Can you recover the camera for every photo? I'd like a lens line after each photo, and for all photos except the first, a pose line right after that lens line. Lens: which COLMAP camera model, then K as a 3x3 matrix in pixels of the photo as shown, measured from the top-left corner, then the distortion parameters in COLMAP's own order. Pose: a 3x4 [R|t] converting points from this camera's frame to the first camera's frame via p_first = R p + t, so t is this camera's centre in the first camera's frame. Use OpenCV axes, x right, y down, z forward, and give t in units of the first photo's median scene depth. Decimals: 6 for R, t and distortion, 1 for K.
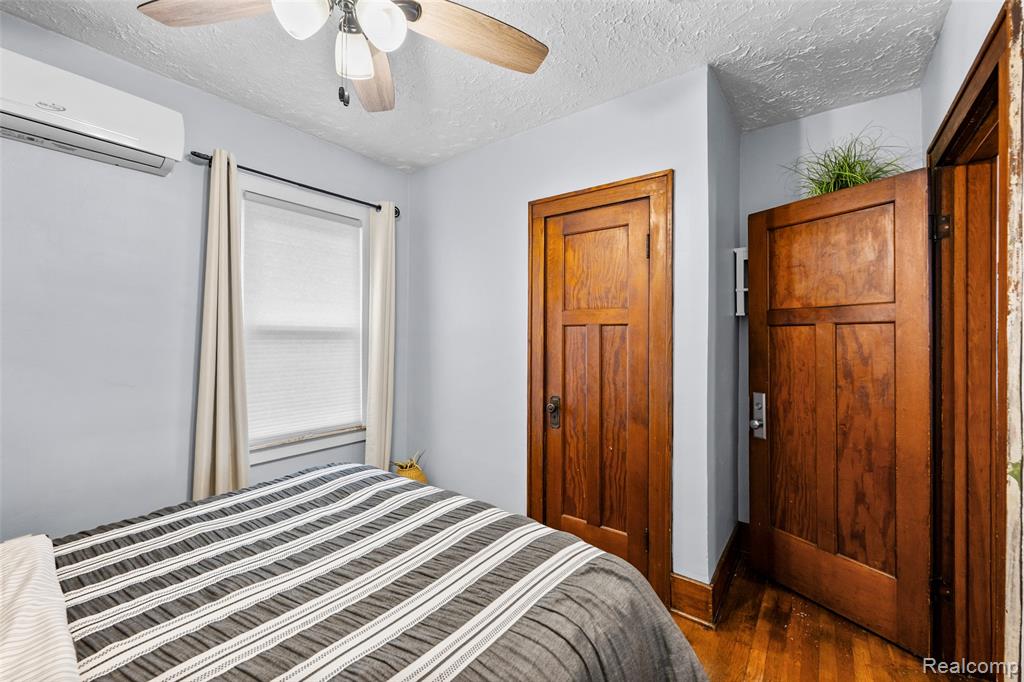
lens RADIAL K [[416.9, 0, 508.7], [0, 416.9, 337.2], [0, 0, 1]] dist [0.001226, -0.000257]
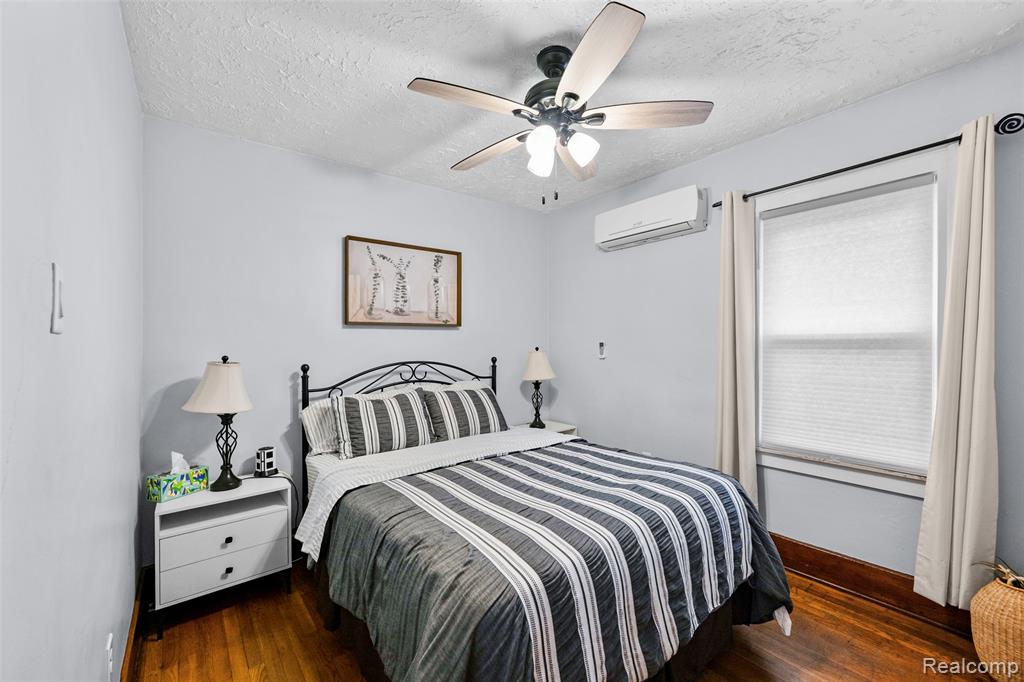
lens RADIAL K [[416.9, 0, 509.1], [0, 416.9, 343.9], [0, 0, 1]] dist [0.001226, -0.000257]
pose [[-0.261668, 0.000423, -0.965158, 0.956217], [0.010799, 0.999939, -0.002489, -0.019346], [0.965097, -0.011074, -0.261657, 1.041566]]
